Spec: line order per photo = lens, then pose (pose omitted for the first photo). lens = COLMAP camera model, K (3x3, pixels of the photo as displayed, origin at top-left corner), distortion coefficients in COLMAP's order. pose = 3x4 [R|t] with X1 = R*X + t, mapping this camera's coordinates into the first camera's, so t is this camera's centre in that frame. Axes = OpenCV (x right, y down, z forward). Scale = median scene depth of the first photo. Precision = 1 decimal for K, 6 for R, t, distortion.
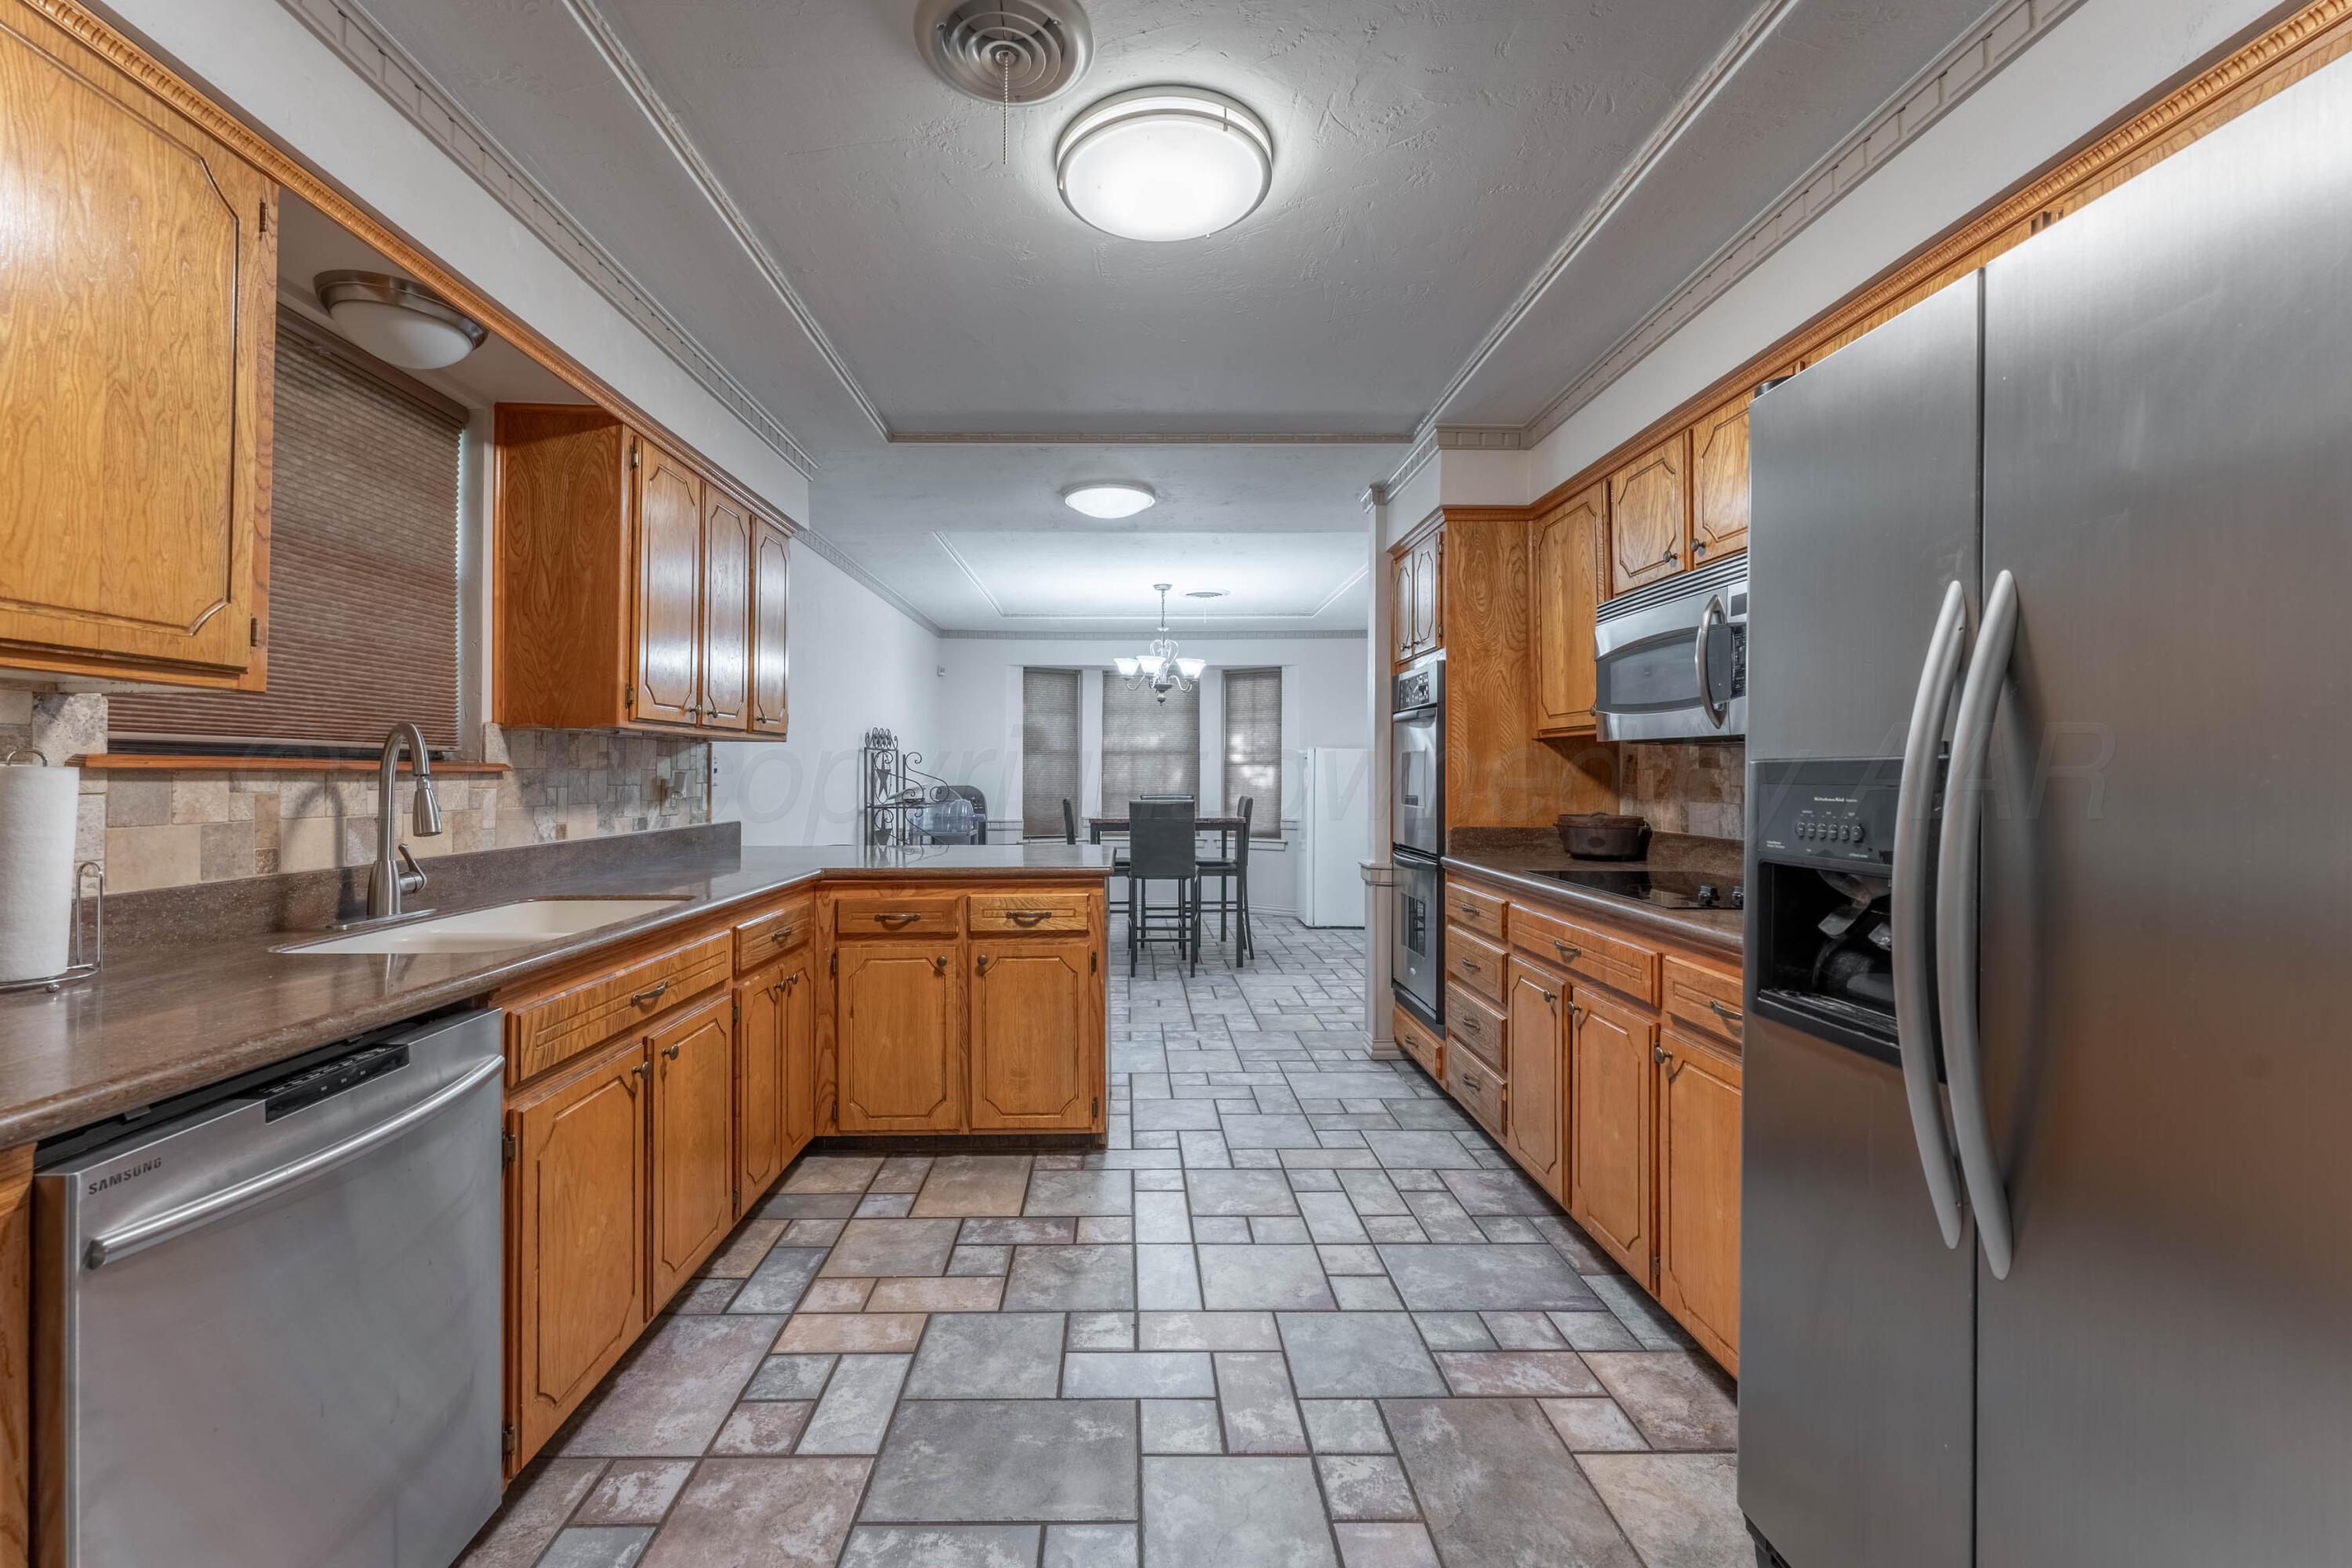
lens RADIAL K [[1092.7, 0, 1176.0], [0, 1092.7, 784.0], [0, 0, 1]] dist [0.001499, 0.000266]
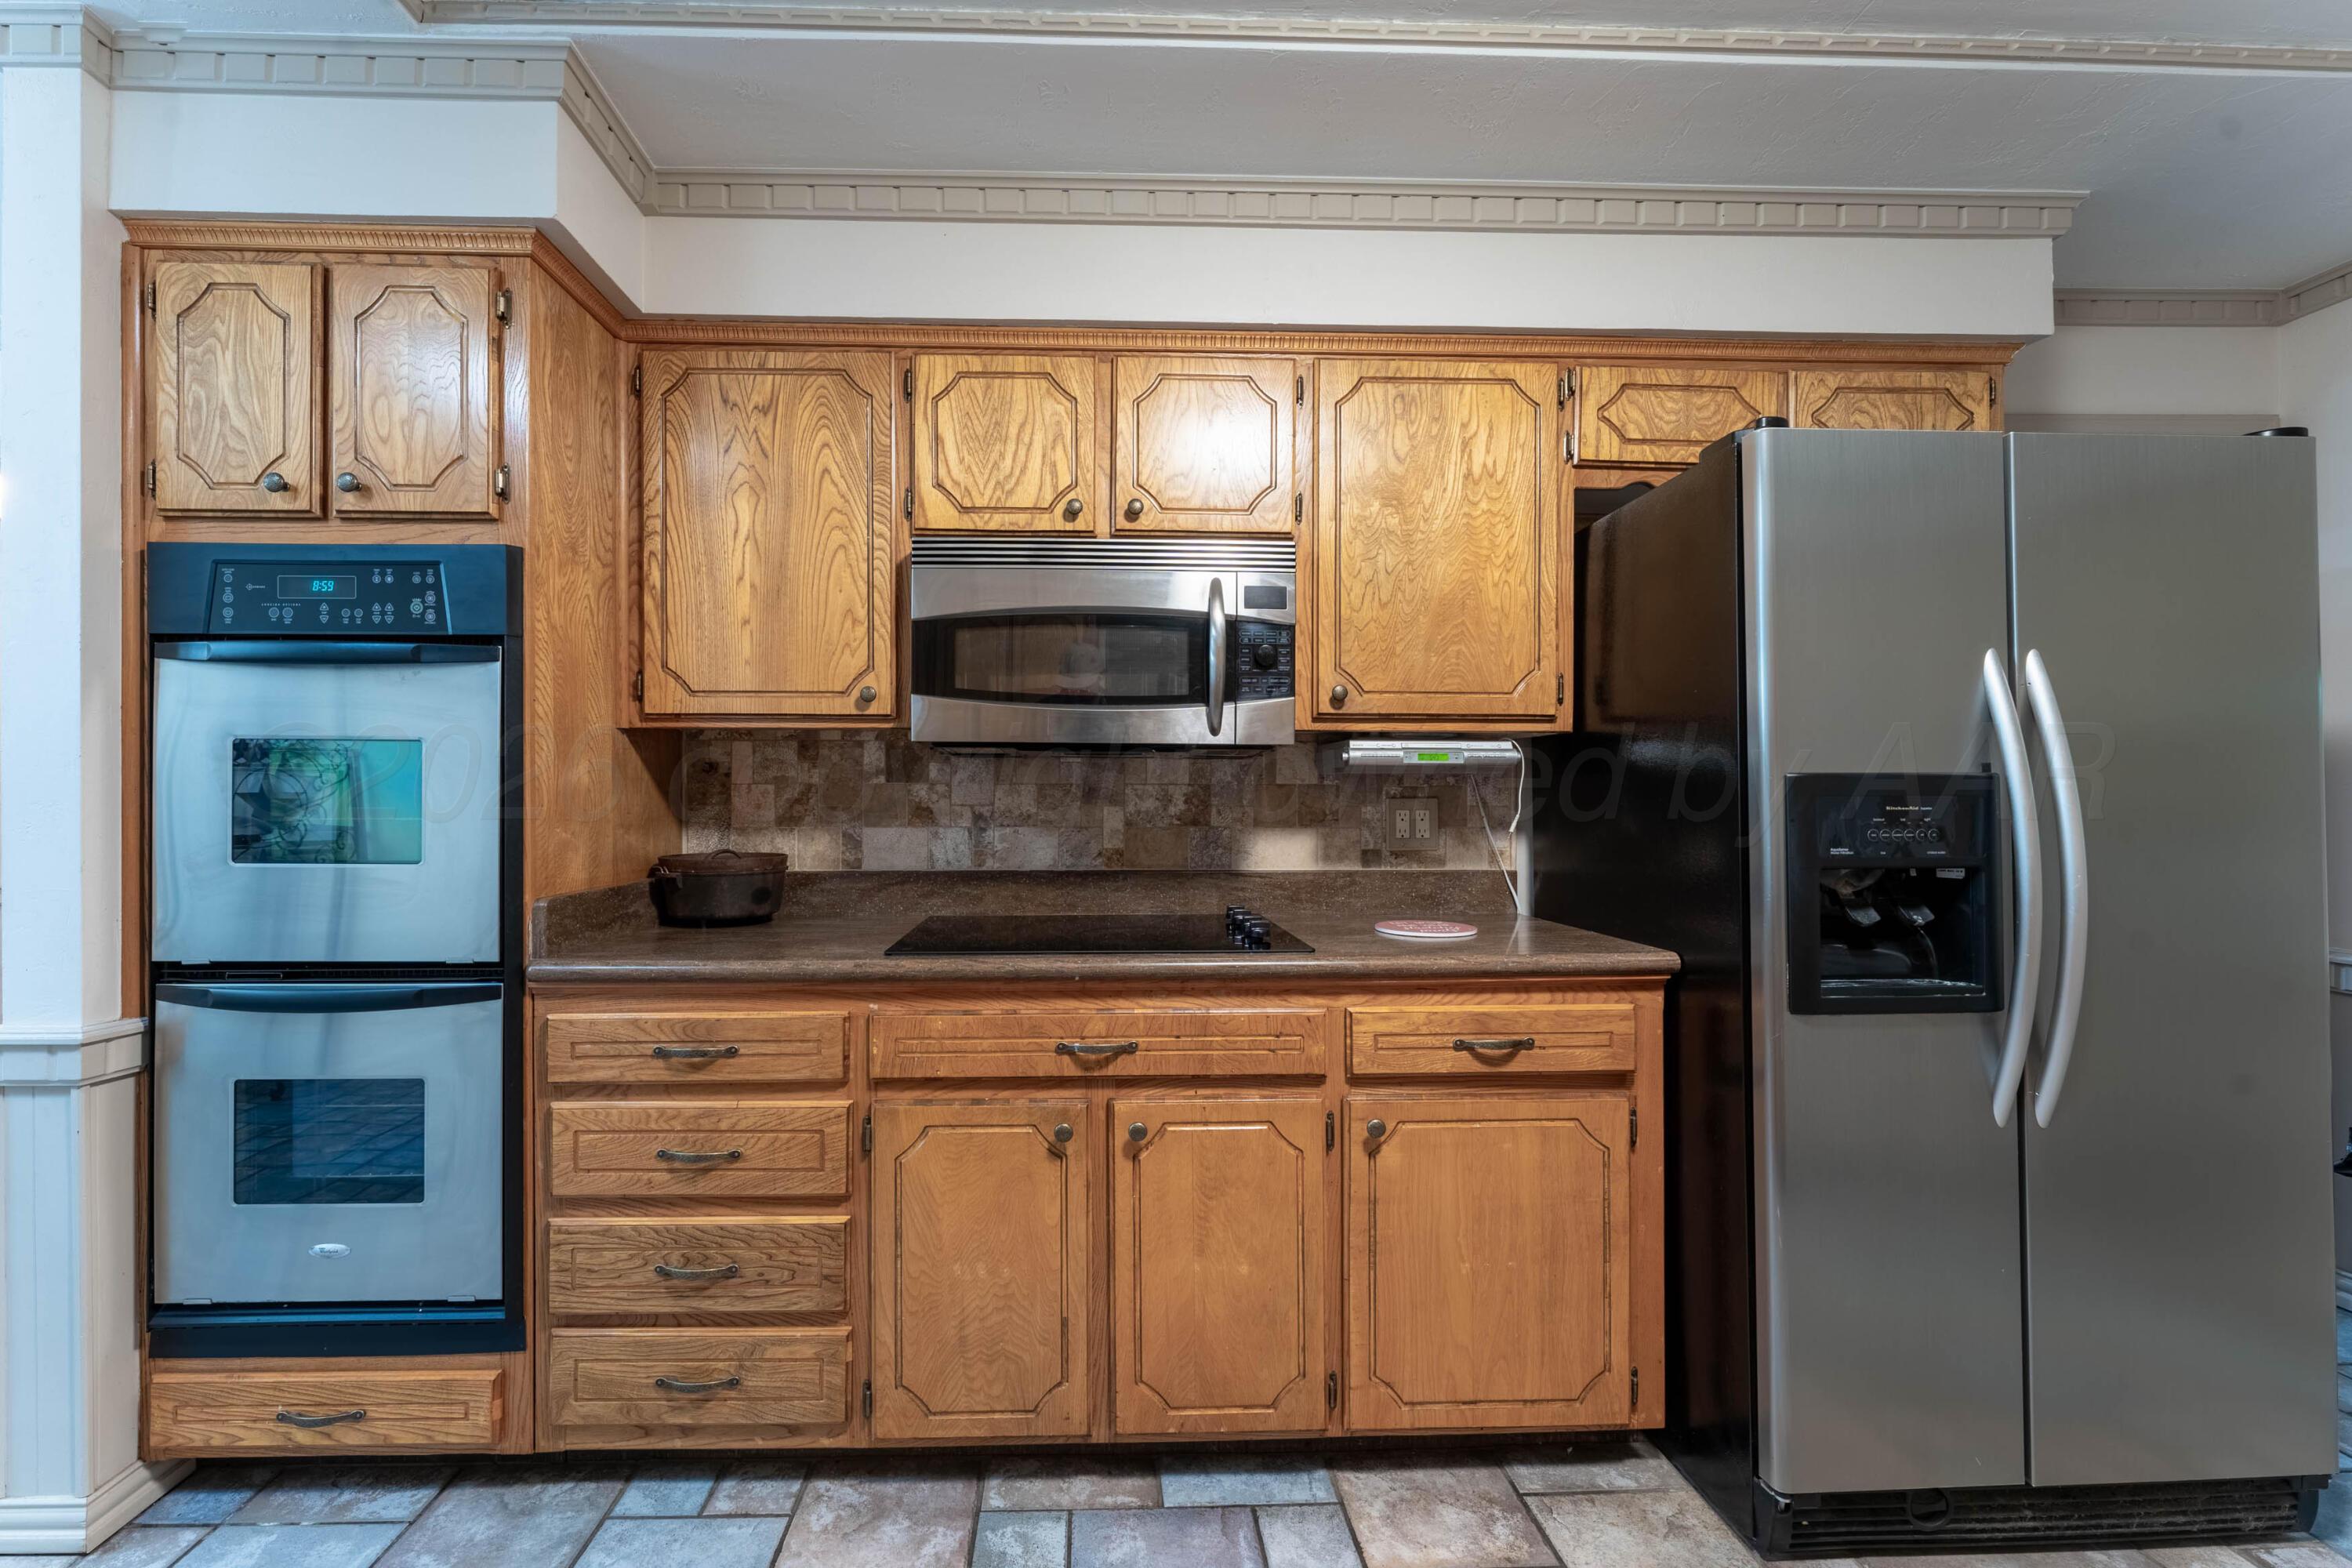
lens RADIAL K [[979.3, 0, 1142.2], [0, 979.3, 797.3], [0, 0, 1]] dist [-0.001266, -0.000177]
pose [[-0.015047, -0.003969, 0.999879, -0.210486], [0.010378, 0.999938, 0.004125, -0.005259], [-0.999833, 0.010439, -0.015005, 0.845312]]
